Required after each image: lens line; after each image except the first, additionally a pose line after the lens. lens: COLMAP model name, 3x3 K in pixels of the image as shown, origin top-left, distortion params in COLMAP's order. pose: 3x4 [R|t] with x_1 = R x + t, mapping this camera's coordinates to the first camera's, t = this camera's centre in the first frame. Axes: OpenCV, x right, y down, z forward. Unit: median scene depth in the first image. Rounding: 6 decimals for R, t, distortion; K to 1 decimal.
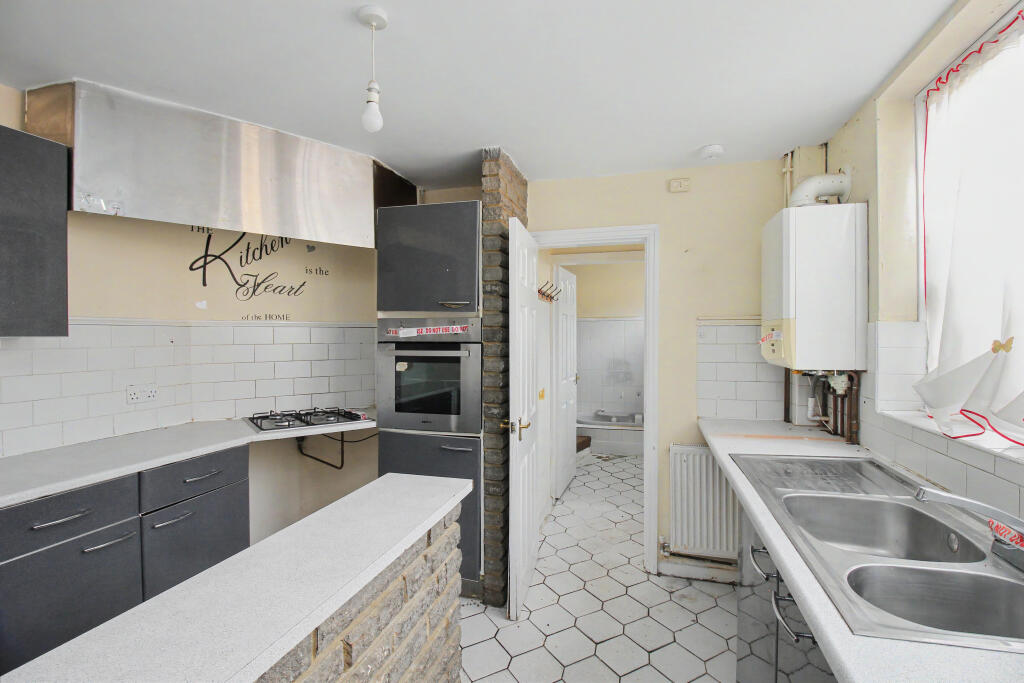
lens RADIAL K [[487.8, 0, 512.3], [0, 487.8, 337.6], [0, 0, 1]] dist [0.000881, -0.000228]
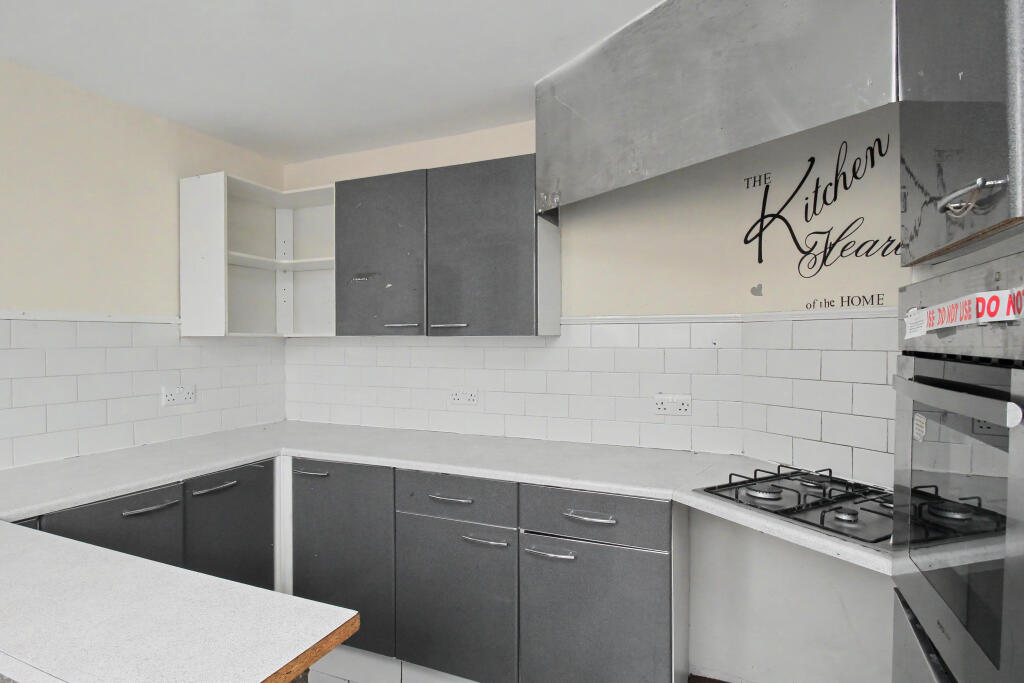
lens RADIAL K [[531.9, 0, 515.5], [0, 531.9, 342.7], [0, 0, 1]] dist [-0.006876, -0.002443]
pose [[-0.116593, 0.010979, -0.993119, 0.146283], [-0.006415, 0.999910, 0.011807, 0.000121], [0.993159, 0.007748, -0.116512, 0.711978]]
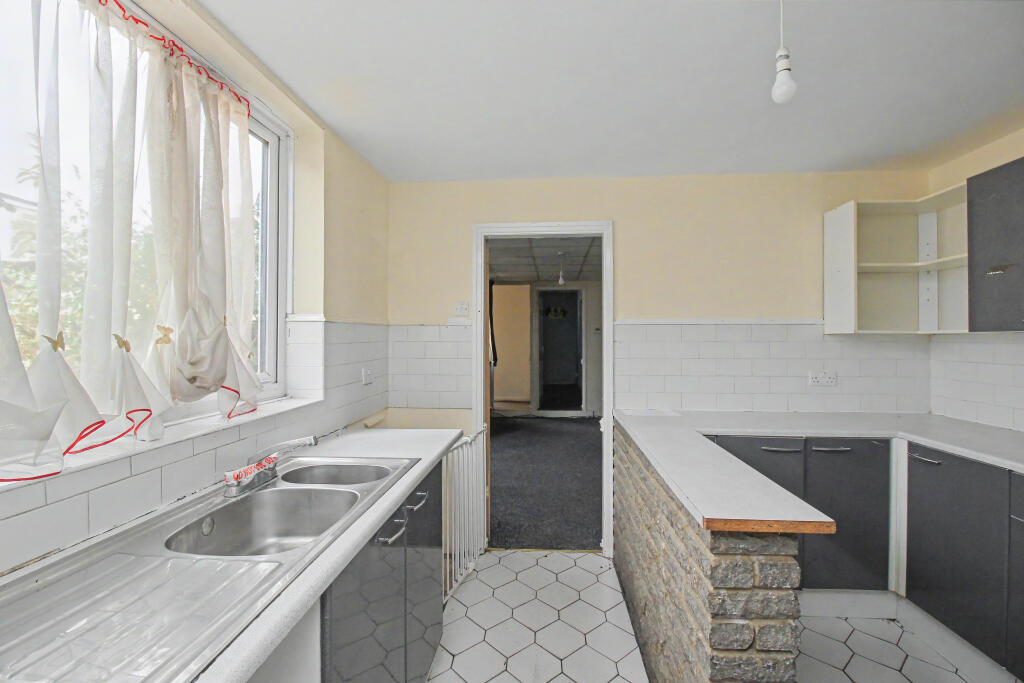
lens RADIAL K [[487.8, 0, 512.2], [0, 487.8, 338.1], [0, 0, 1]] dist [0.000881, -0.000228]
pose [[-0.981044, 0.002996, -0.193763, 0.241639], [0.001458, 0.999966, 0.008078, 0.005532], [0.193781, 0.007642, -0.981015, 1.125838]]
